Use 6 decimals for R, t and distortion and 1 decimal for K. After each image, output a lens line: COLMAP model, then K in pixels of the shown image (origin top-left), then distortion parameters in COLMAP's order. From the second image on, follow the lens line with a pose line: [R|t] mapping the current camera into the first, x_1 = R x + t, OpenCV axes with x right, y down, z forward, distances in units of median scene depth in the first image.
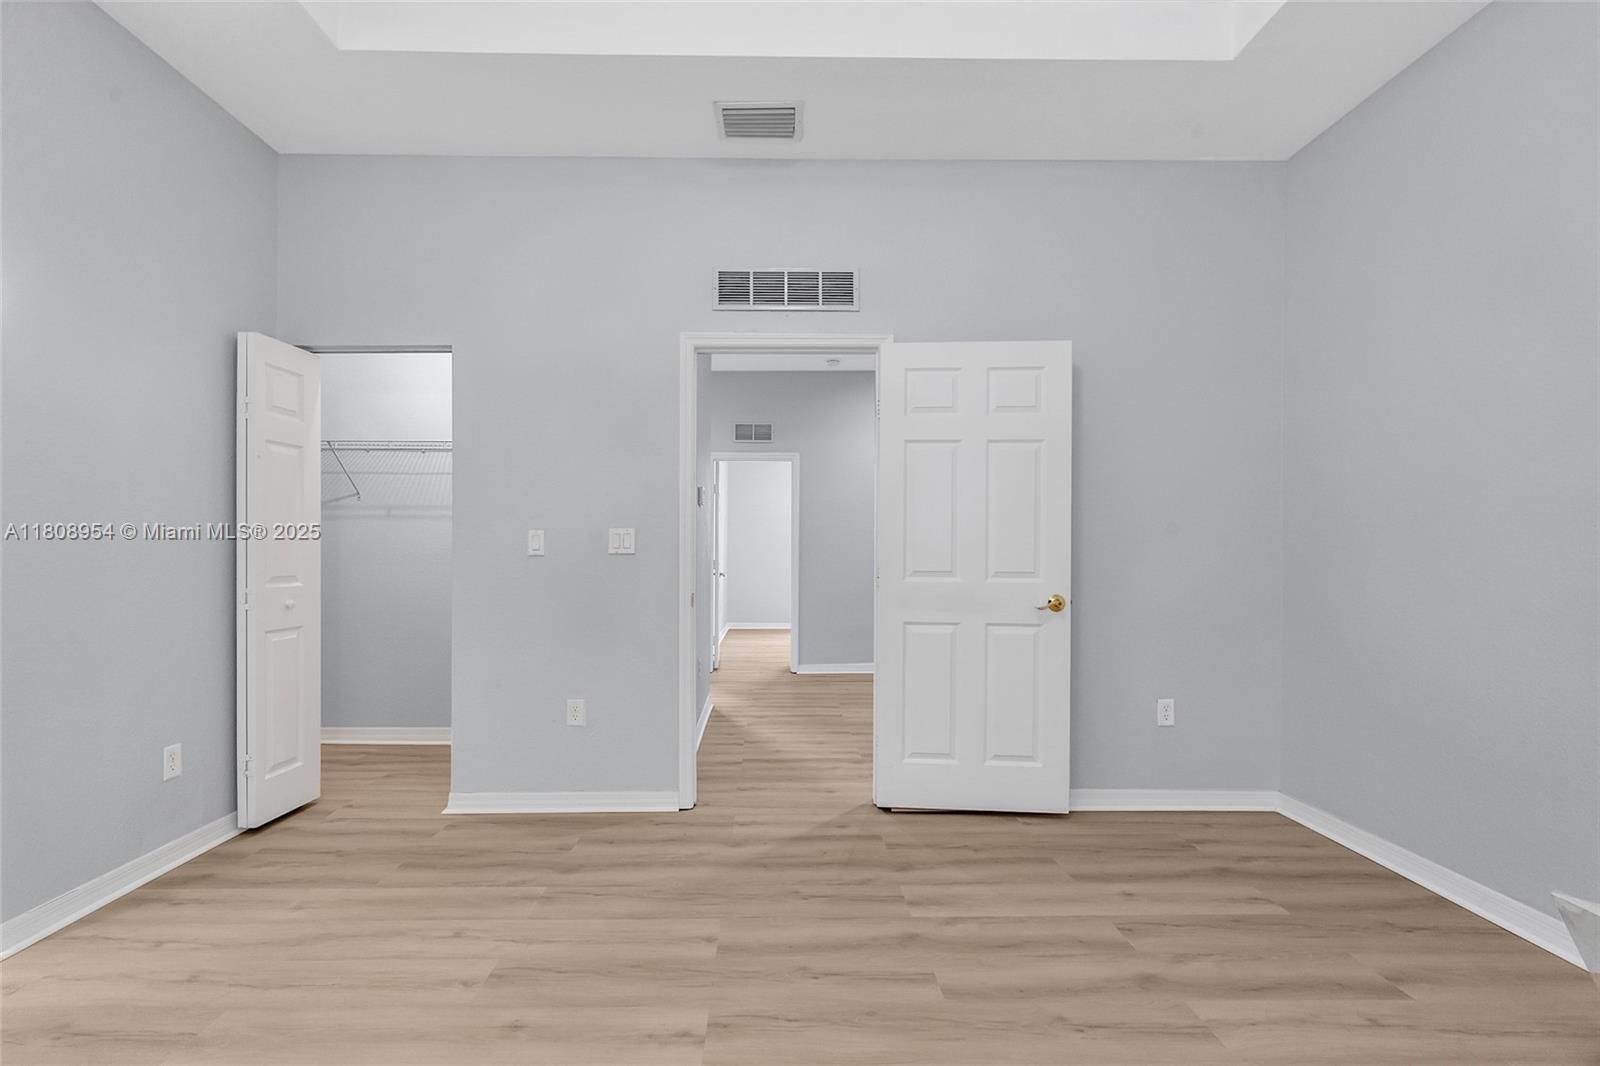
lens RADIAL K [[737.7, 0, 789.5], [0, 737.7, 552.4], [0, 0, 1]] dist [-0.000560, 0.001171]
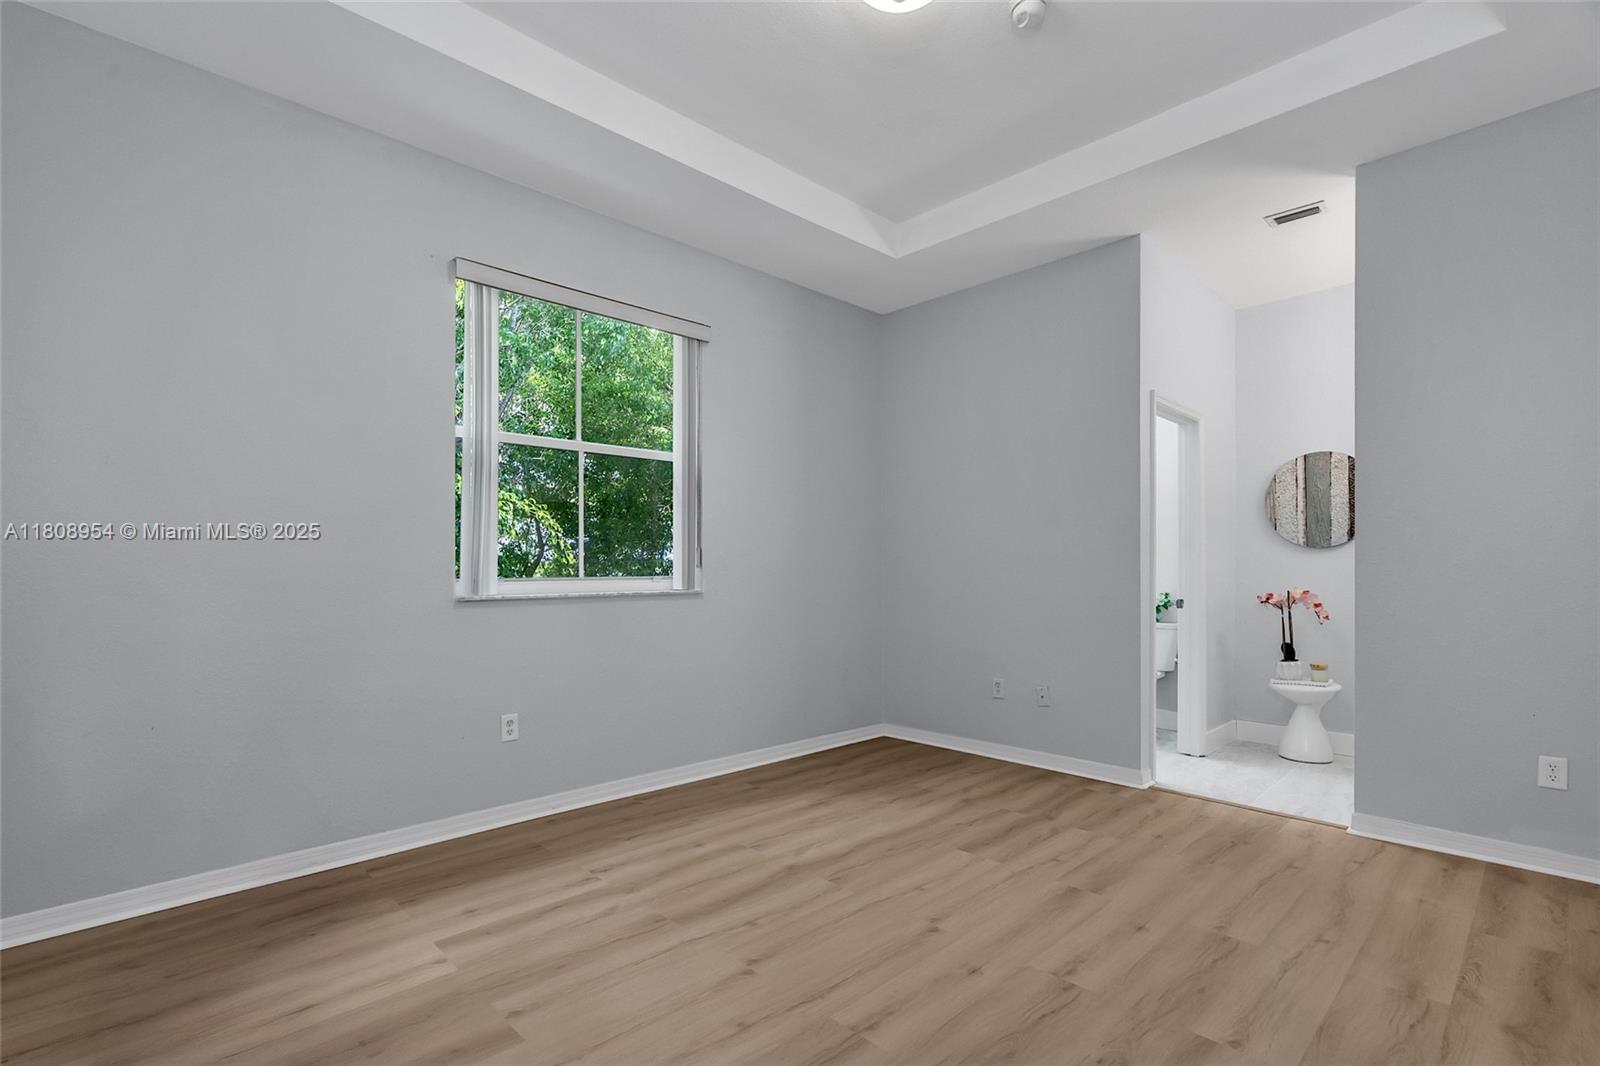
lens RADIAL K [[737.7, 0, 789.5], [0, 737.7, 552.4], [0, 0, 1]] dist [-0.000560, 0.001171]
pose [[-0.734214, -0.018799, -0.678658, 0.633756], [-0.005539, 0.999749, -0.021701, -0.000564], [0.678896, -0.012174, -0.734134, 0.980415]]
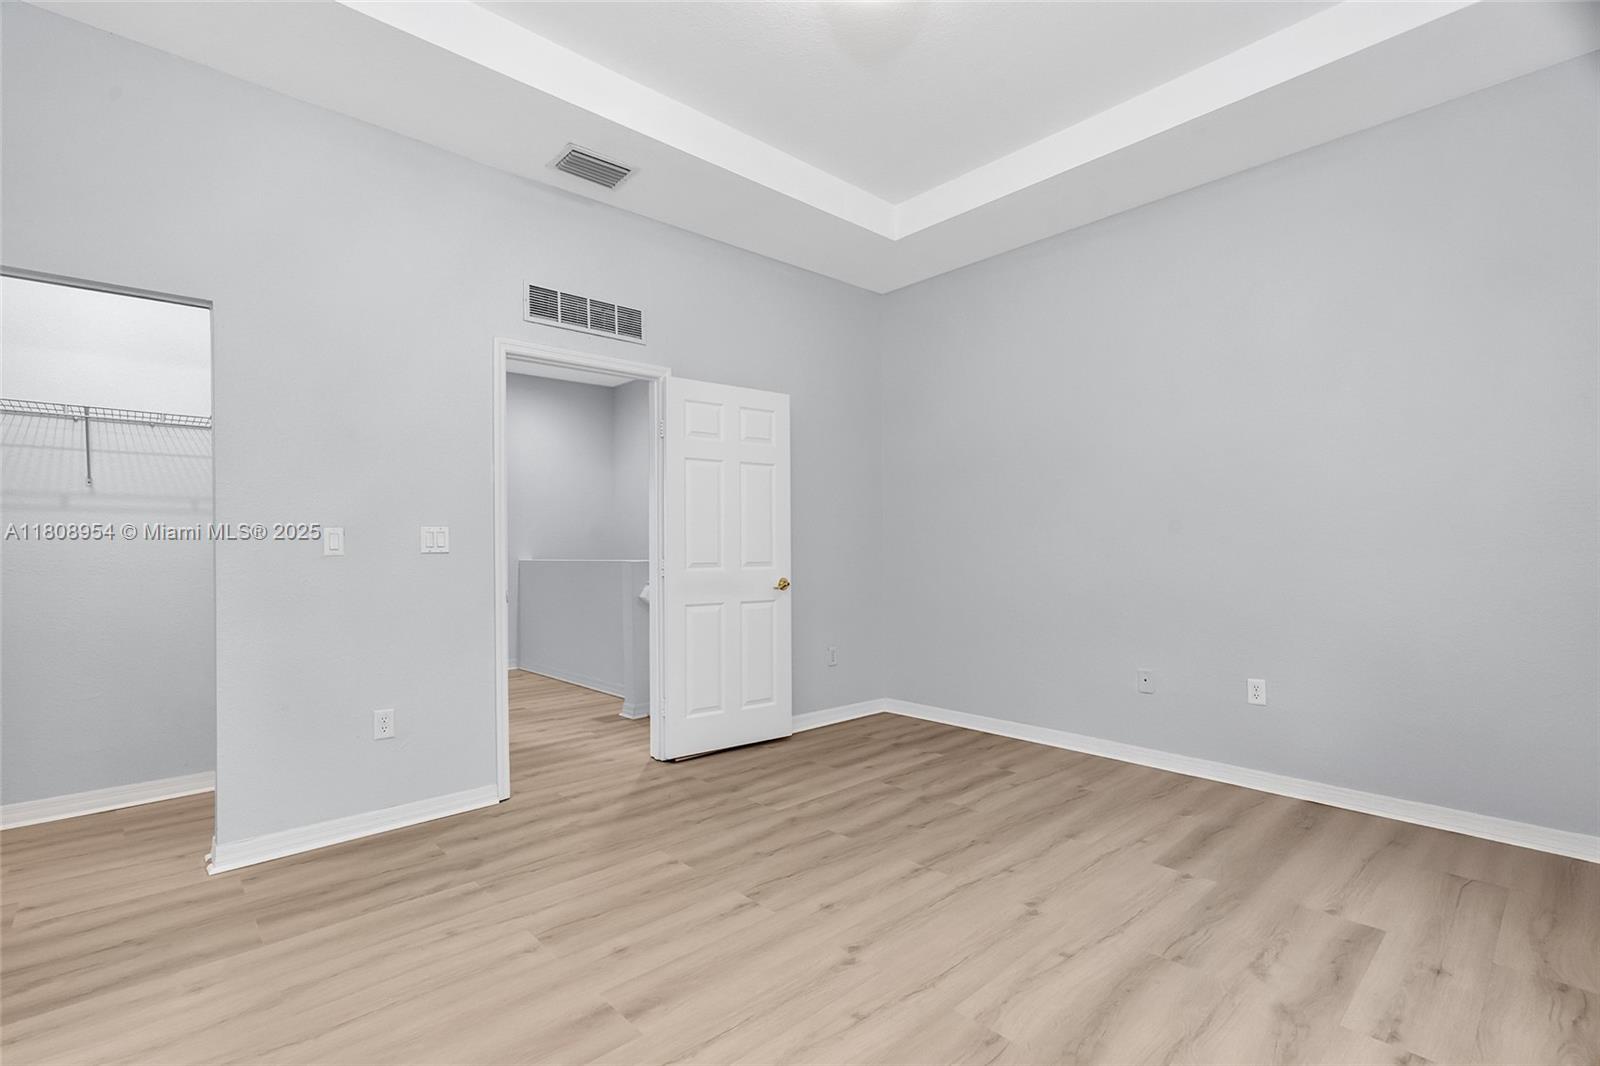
lens RADIAL K [[737.7, 0, 789.5], [0, 737.7, 552.4], [0, 0, 1]] dist [-0.000560, 0.001171]
pose [[0.746487, -0.013321, 0.665267, -0.598087], [0.012816, 0.999902, 0.005640, 0.002069], [-0.665276, 0.004316, 0.746585, -0.039976]]
